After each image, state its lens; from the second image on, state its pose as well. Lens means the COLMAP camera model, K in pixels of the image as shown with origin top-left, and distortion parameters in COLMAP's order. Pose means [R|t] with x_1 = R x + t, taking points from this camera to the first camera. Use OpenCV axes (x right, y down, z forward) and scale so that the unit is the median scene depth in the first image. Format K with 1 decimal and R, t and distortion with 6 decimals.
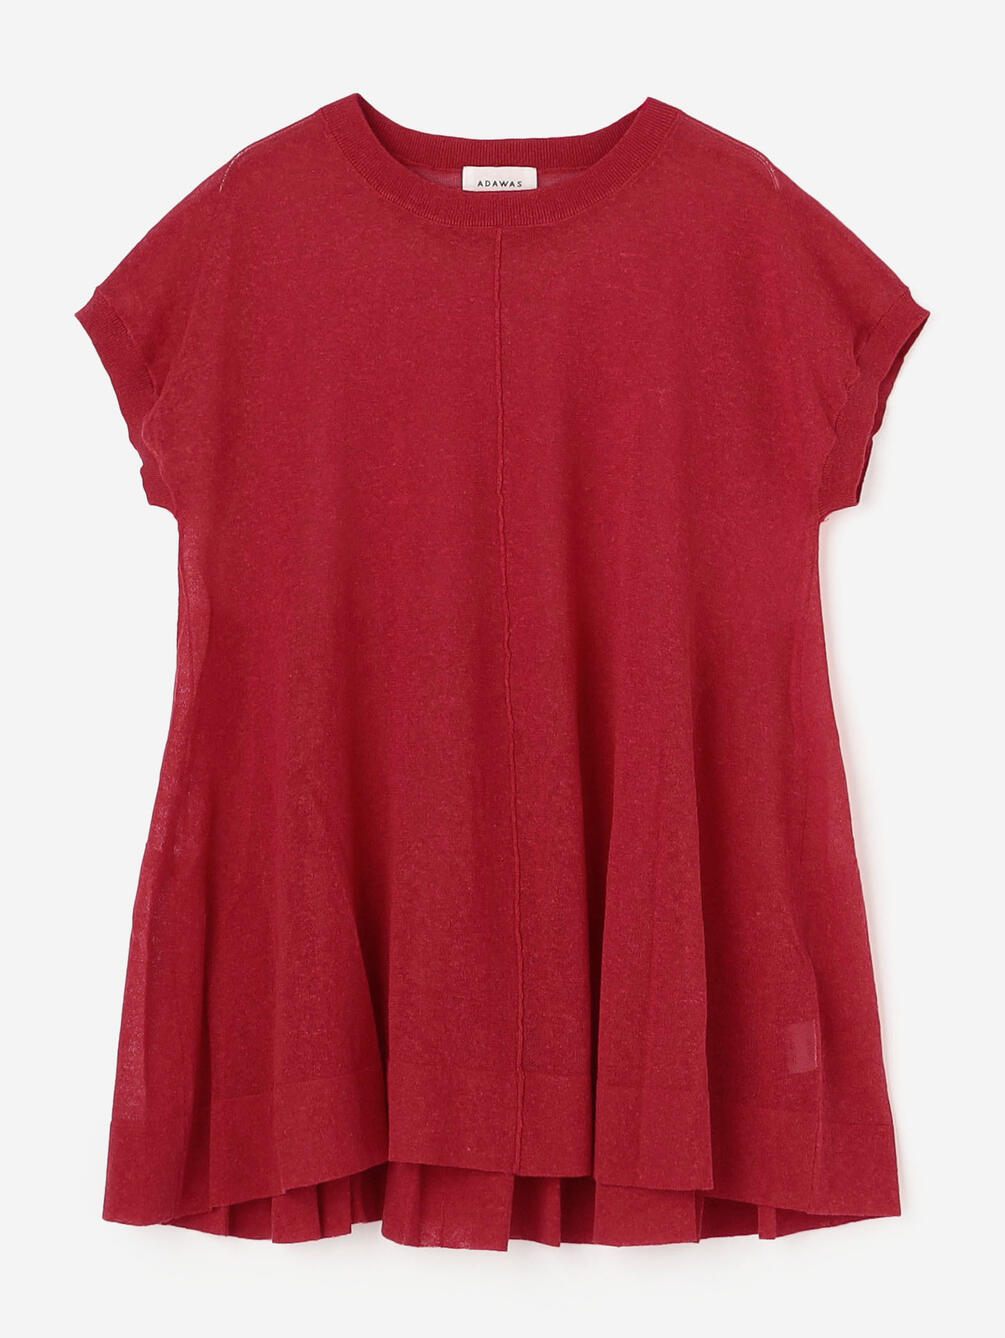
lens RADIAL K [[1872.1, 0, 500.6], [0, 1872.1, 669.2], [0, 0, 1]] dist [-0.039415, 0.000000]
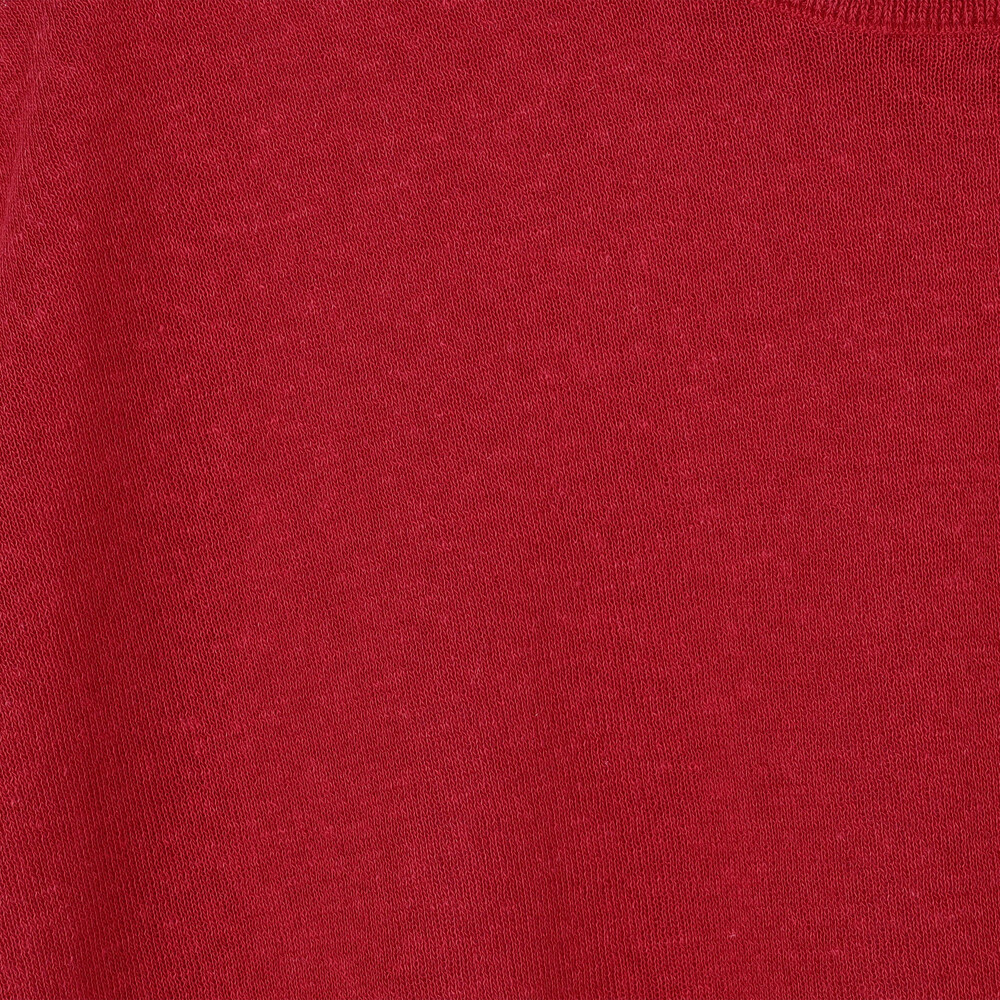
lens RADIAL K [[1921.1, 0, 499.9], [0, 1921.1, 499.7], [0, 0, 1]] dist [-0.007375, 0.000000]
pose [[0.981956, -0.050958, -0.182114, -0.036419], [0.047519, 0.998601, -0.023201, -0.168395], [0.183041, 0.014129, 0.983004, 0.726559]]
